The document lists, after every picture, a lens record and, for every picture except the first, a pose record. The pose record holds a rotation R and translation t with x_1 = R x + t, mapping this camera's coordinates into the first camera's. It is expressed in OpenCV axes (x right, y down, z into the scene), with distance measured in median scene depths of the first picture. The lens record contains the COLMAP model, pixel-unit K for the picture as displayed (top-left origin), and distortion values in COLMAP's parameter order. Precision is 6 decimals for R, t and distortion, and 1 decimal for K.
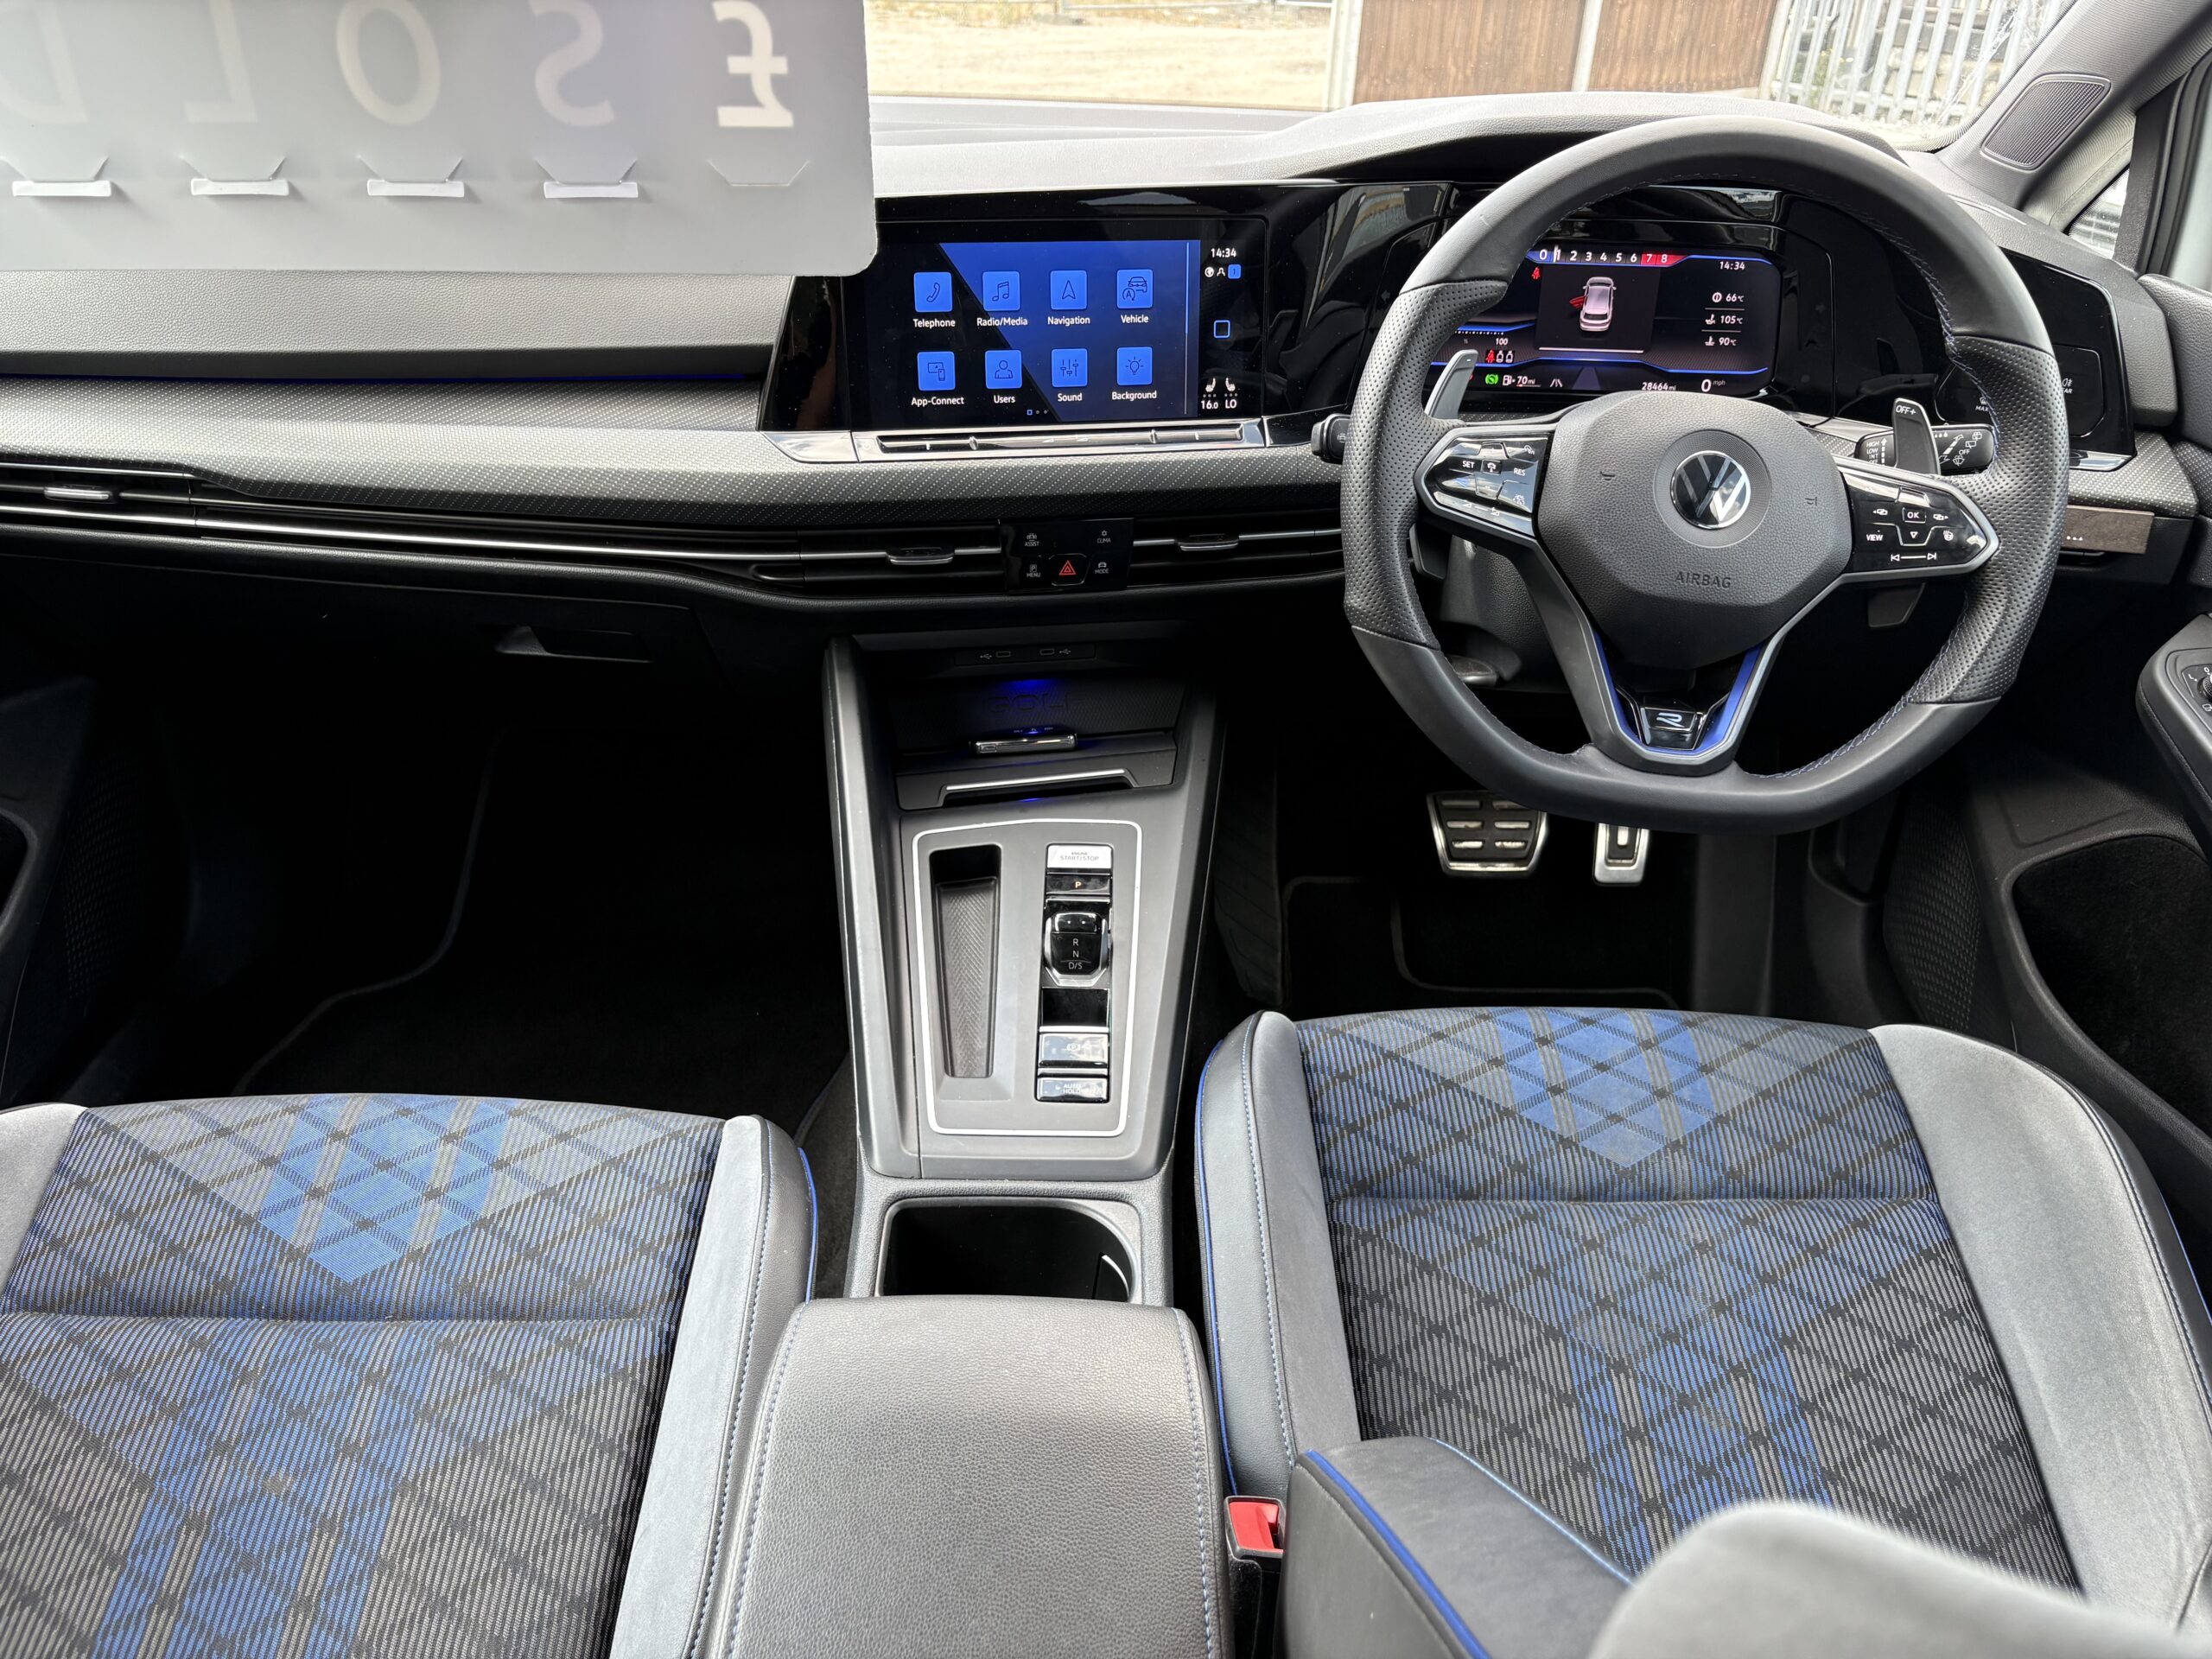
lens RADIAL K [[1660.9, 0, 1114.3], [0, 1660.9, 843.7], [0, 0, 1]] dist [0.026647, -0.048994]
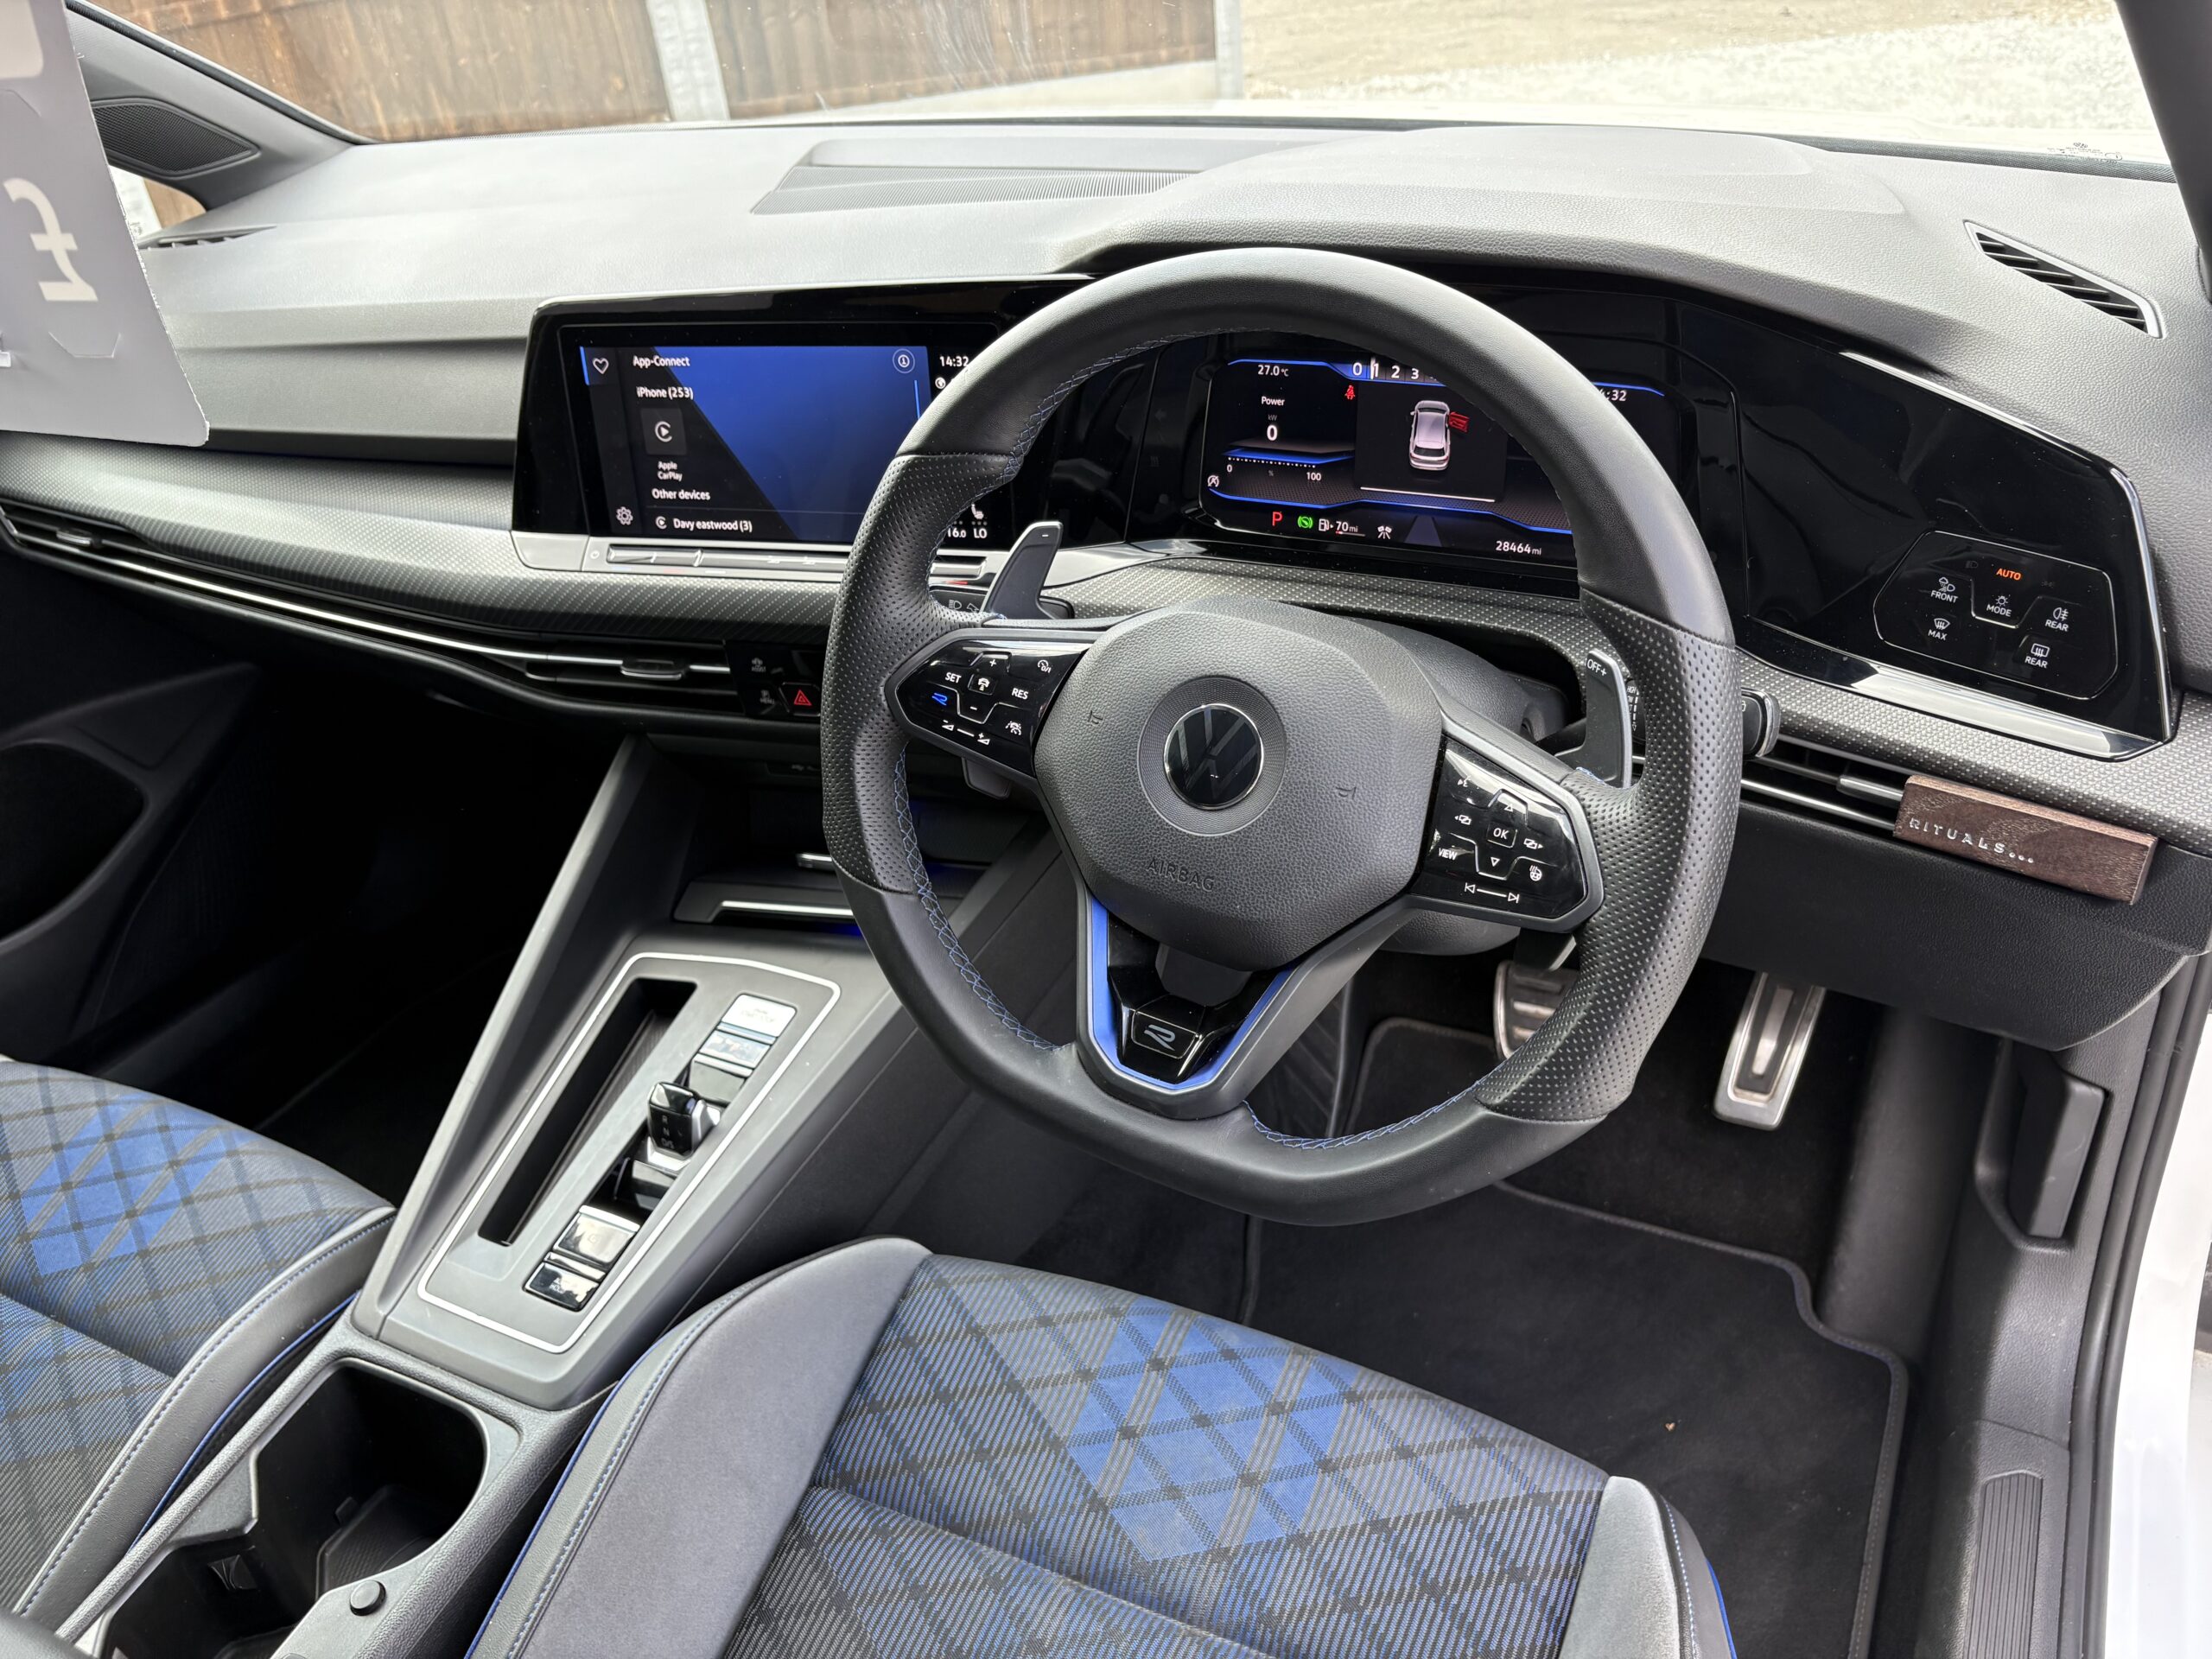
lens RADIAL K [[1684.0, 0, 1125.8], [0, 1684.0, 838.5], [0, 0, 1]] dist [-0.003943, -0.002852]
pose [[0.885604, 0.162715, -0.435005, 0.547971], [-0.139825, 0.986575, 0.084369, -0.195708], [0.442893, -0.013893, 0.896467, 0.262483]]
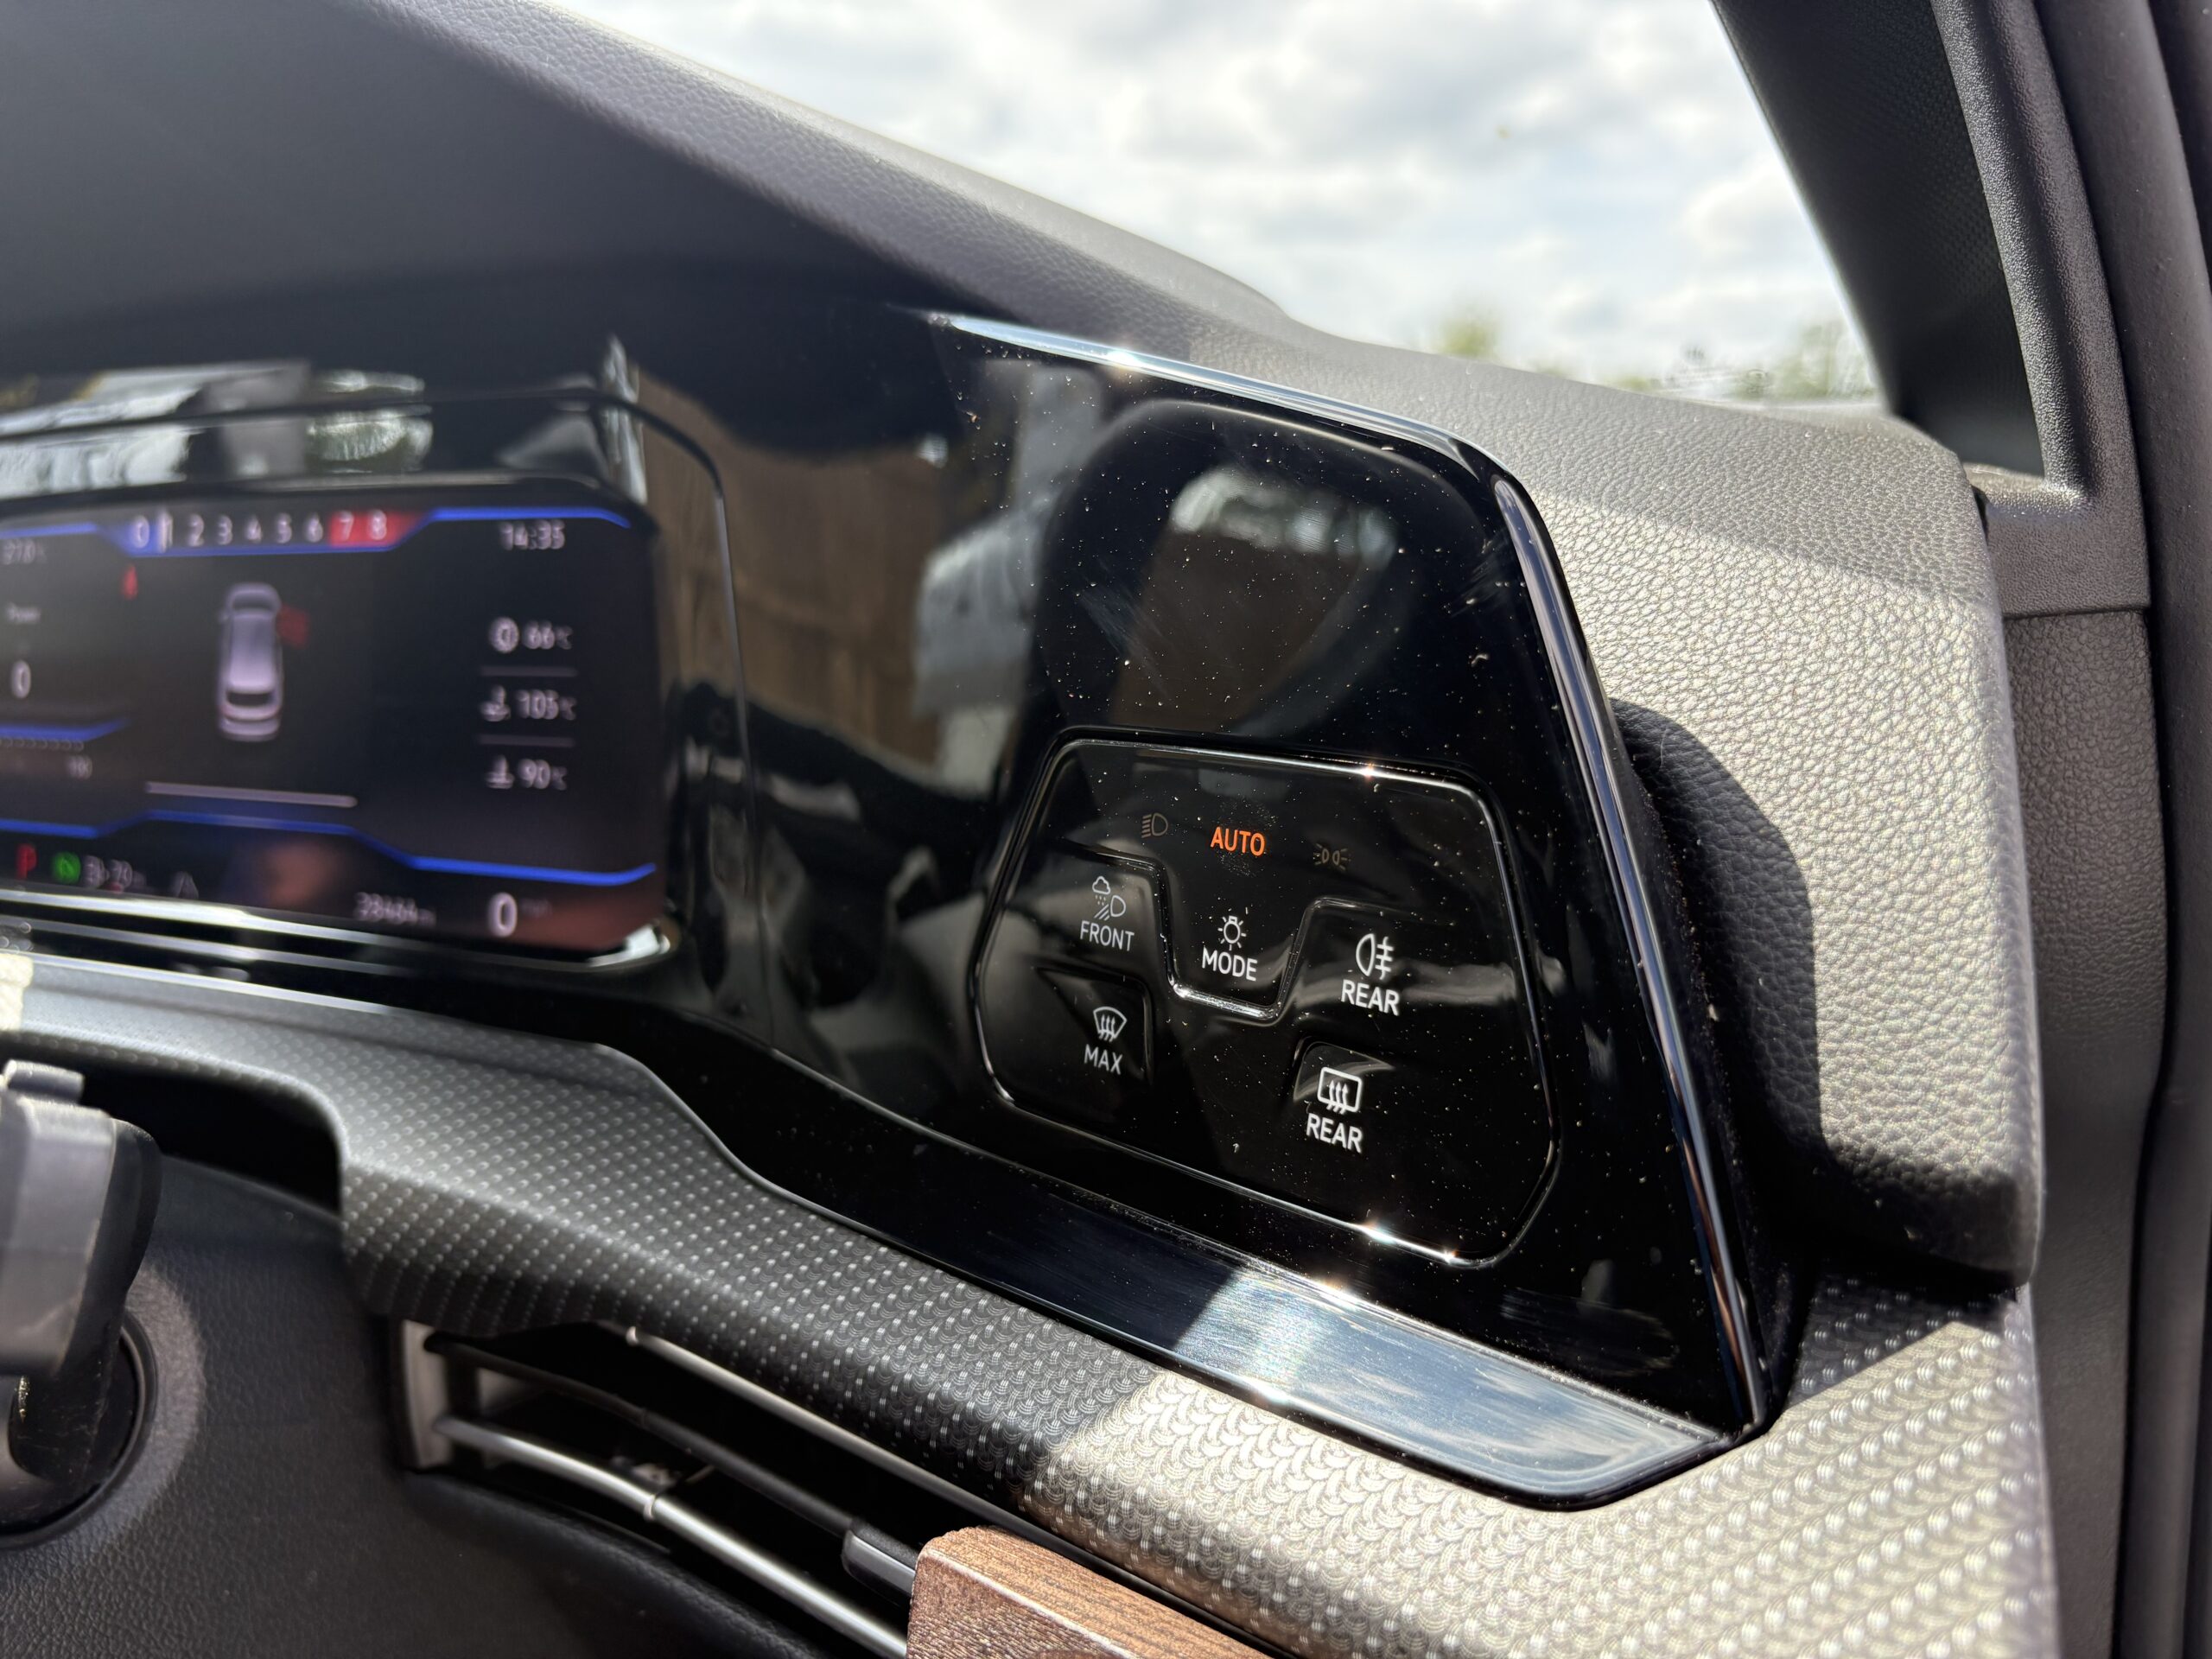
lens RADIAL K [[1800.5, 0, 1103.1], [0, 1800.5, 832.7], [0, 0, 1]] dist [0.000411, -0.059826]
pose [[0.879776, 0.029518, -0.474471, 0.638018], [-0.195674, 0.932088, -0.304836, -0.222265], [0.433251, 0.361028, 0.825804, 0.815262]]
